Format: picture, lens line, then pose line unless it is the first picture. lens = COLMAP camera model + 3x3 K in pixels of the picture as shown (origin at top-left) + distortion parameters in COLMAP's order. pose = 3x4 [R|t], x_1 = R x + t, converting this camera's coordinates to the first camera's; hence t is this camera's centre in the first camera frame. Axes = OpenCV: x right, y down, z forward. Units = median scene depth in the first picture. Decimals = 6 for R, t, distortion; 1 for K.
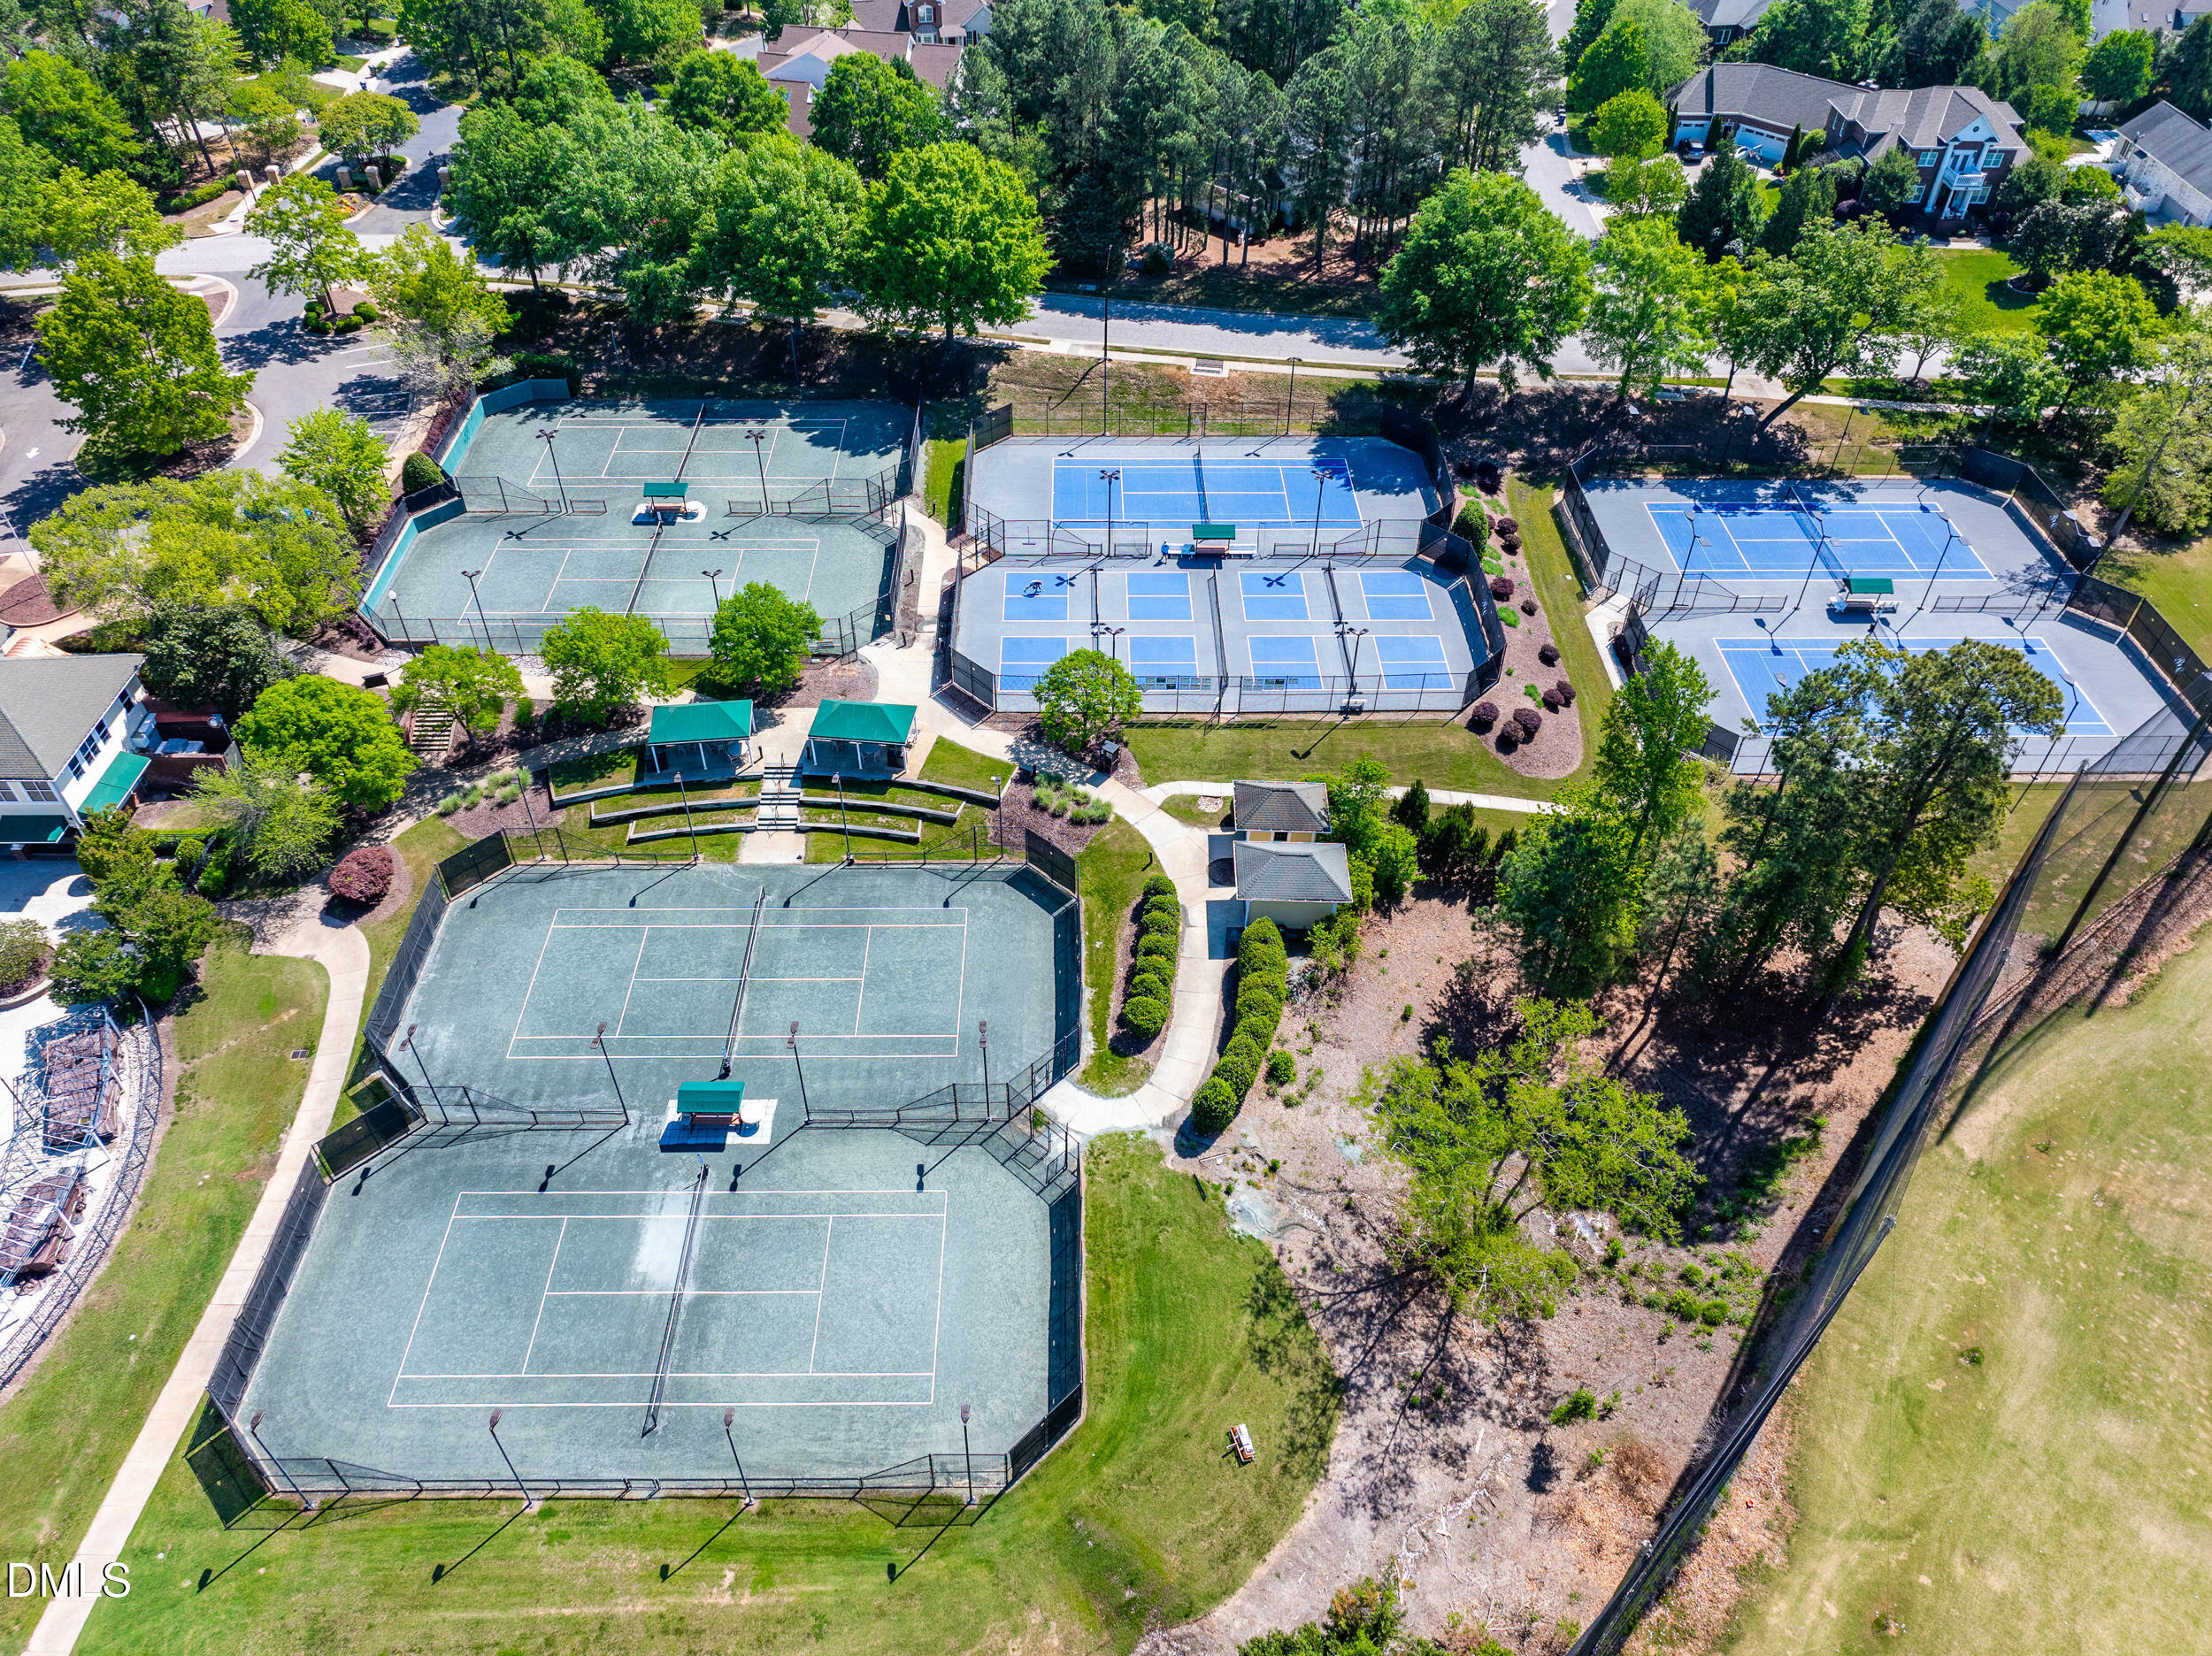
lens RADIAL K [[1543.9, 0, 1103.0], [0, 1543.9, 827.7], [0, 0, 1]] dist [-0.015079, 0.016294]
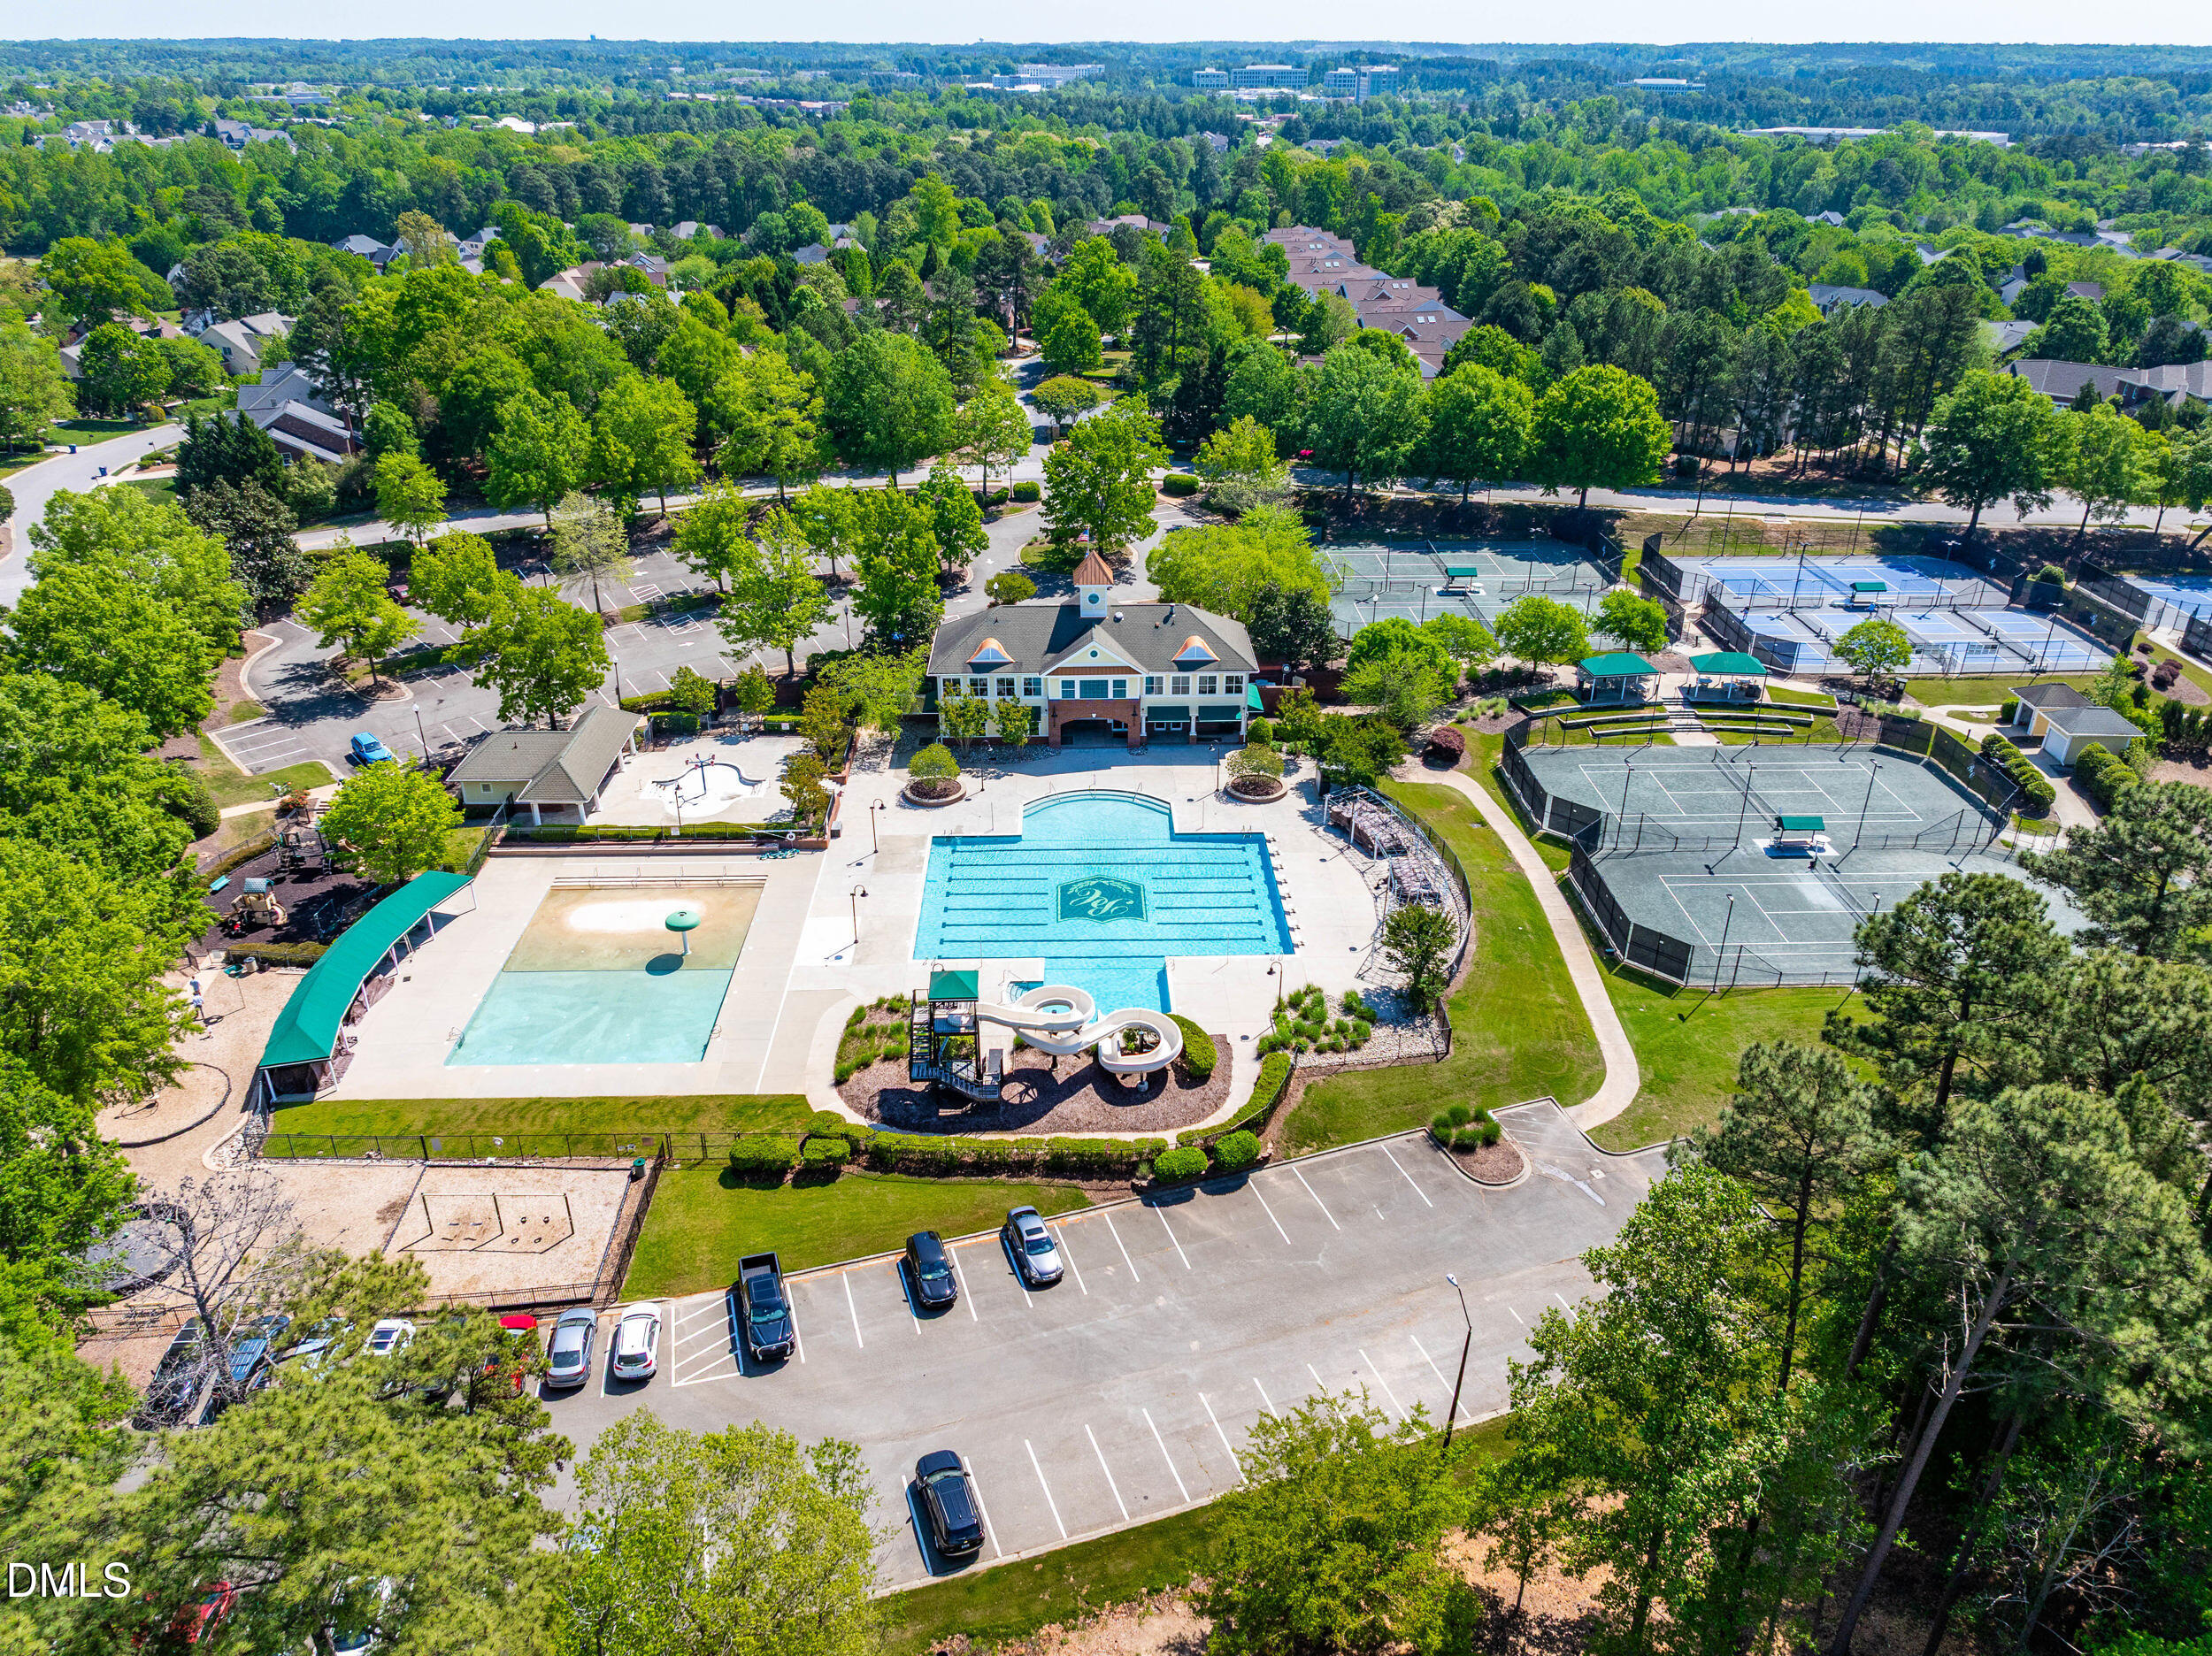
lens RADIAL K [[1543.9, 0, 1112.0], [0, 1543.9, 821.3], [0, 0, 1]] dist [-0.015079, 0.016294]
pose [[0.999787, -0.008829, 0.018673, -0.757092], [0.013600, 0.961808, -0.273387, 0.455695], [-0.015546, 0.273583, 0.961723, -0.341503]]
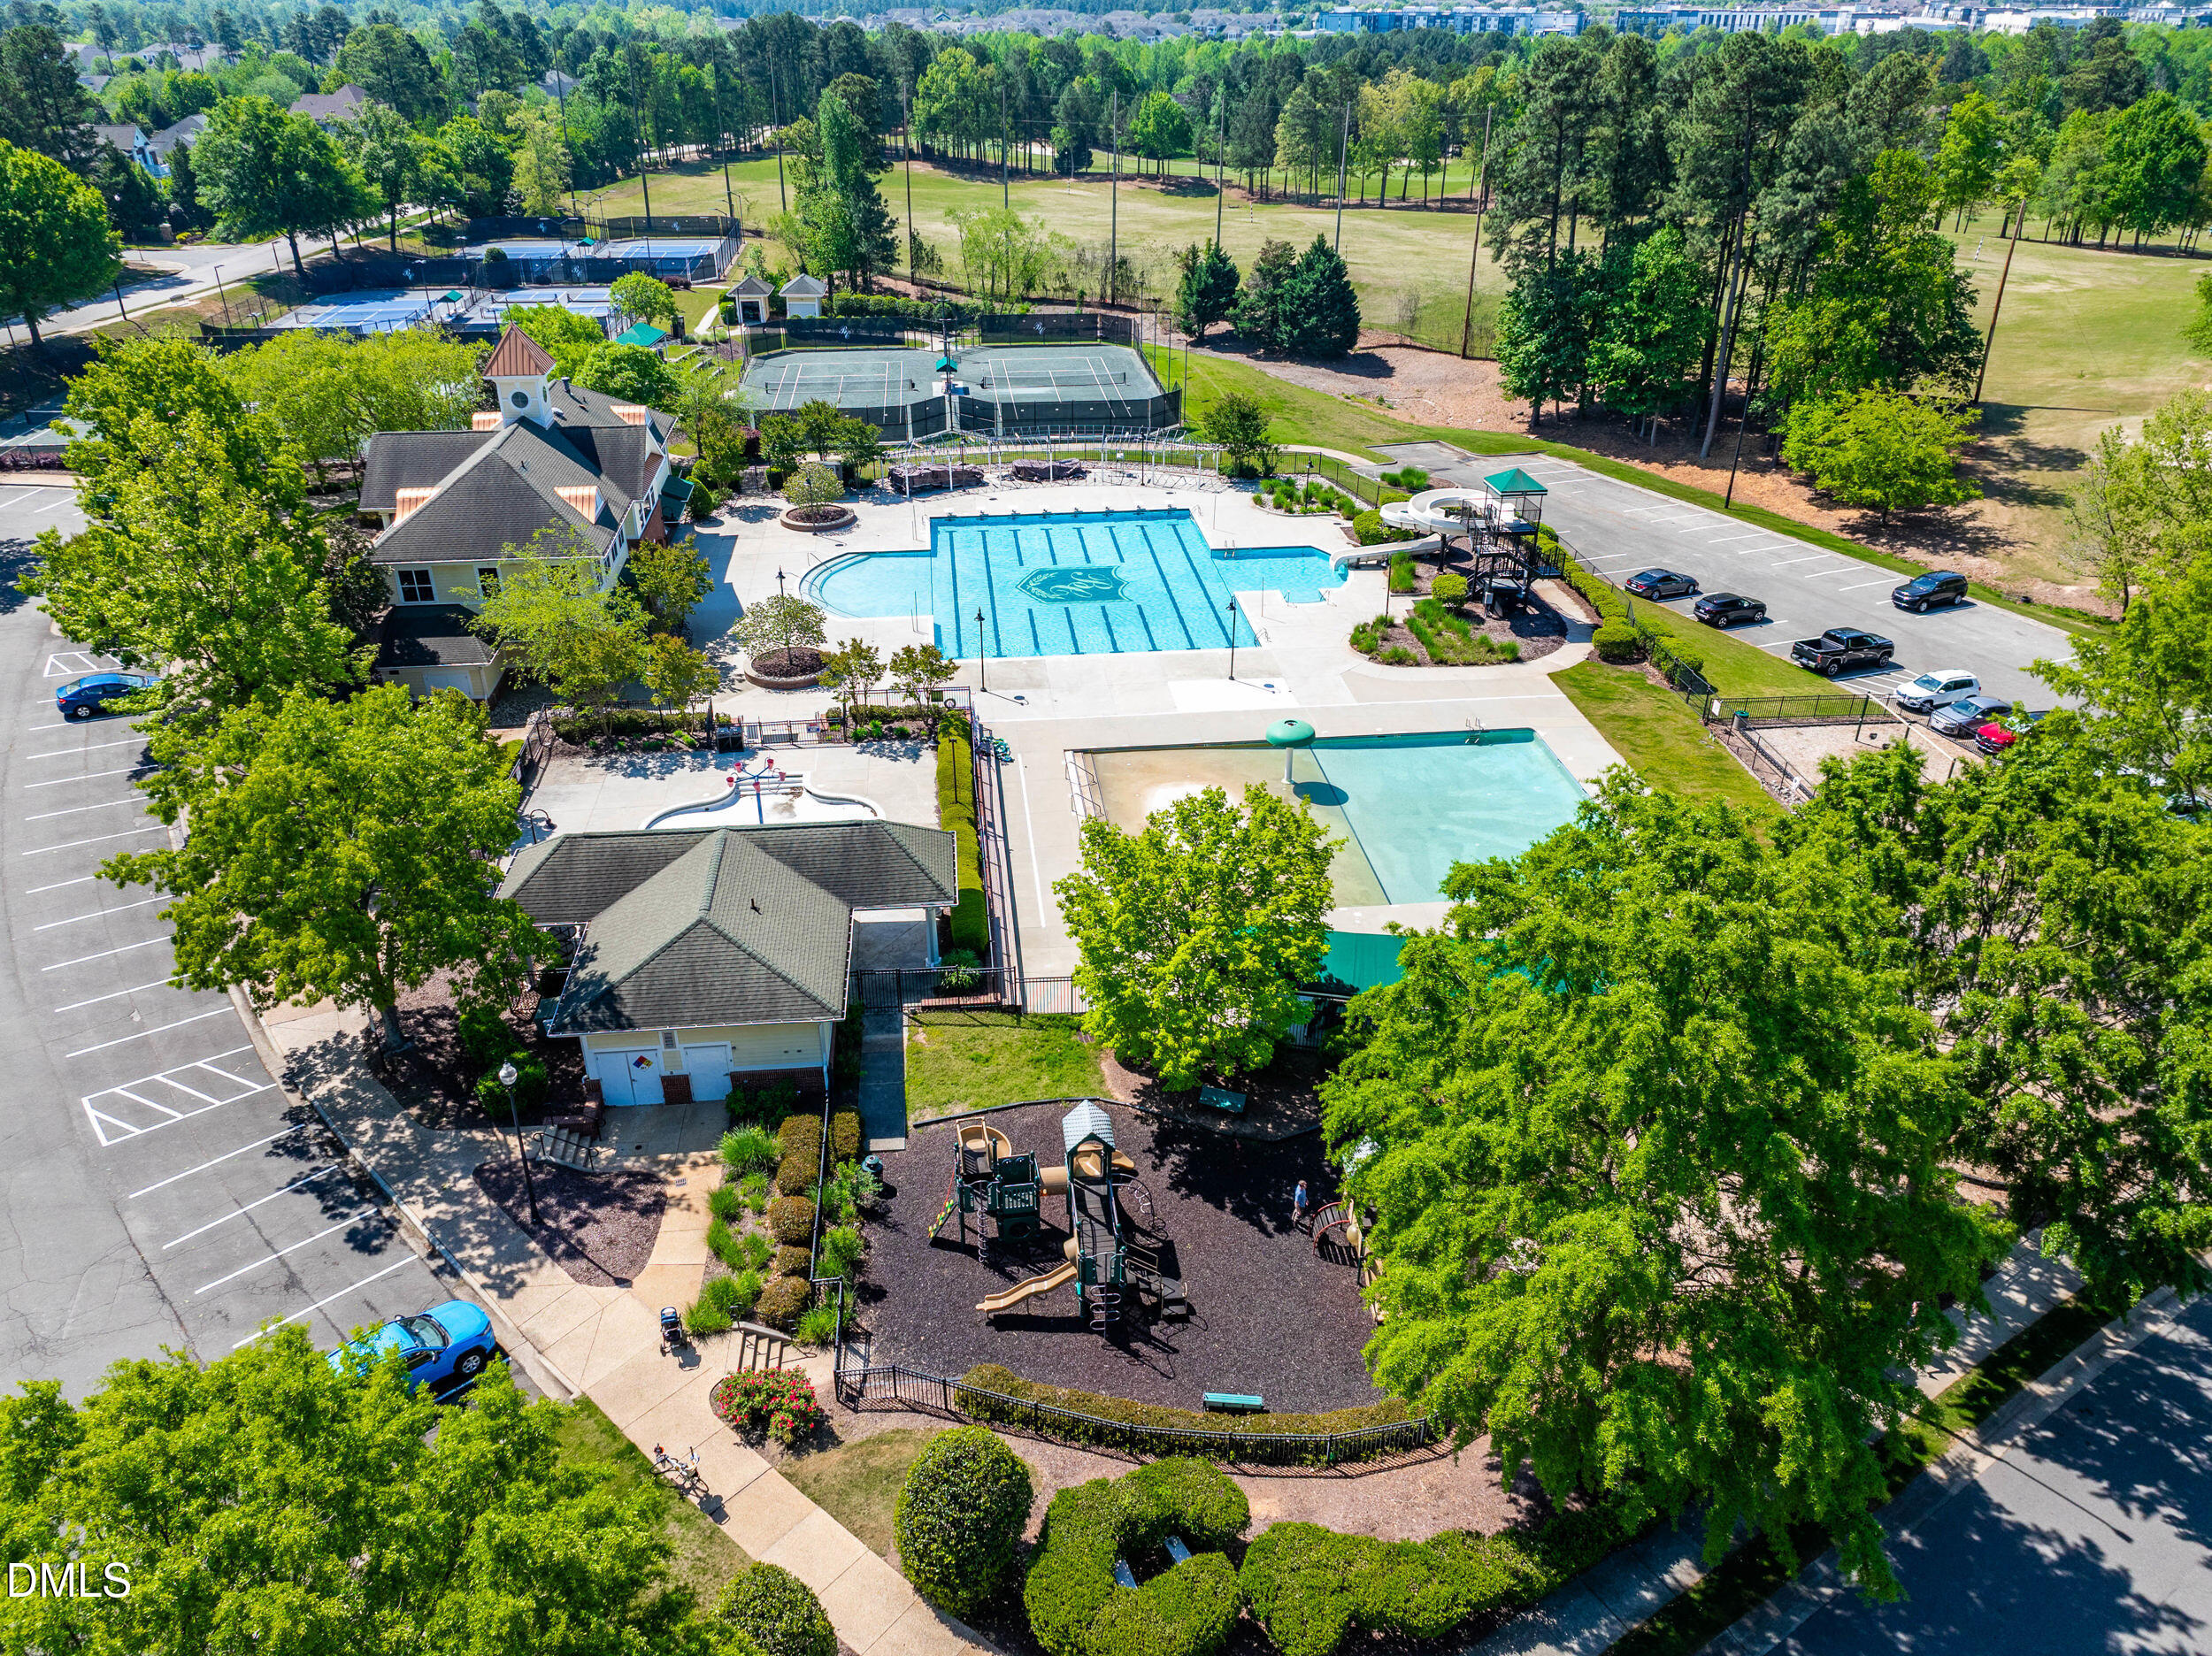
lens RADIAL K [[1543.9, 0, 1108.0], [0, 1543.9, 834.5], [0, 0, 1]] dist [-0.015079, 0.016294]
pose [[-0.095409, -0.490636, 0.866125, -1.652185], [0.678890, 0.604272, 0.417088, -0.089619], [-0.728014, 0.627798, 0.275435, 0.573538]]
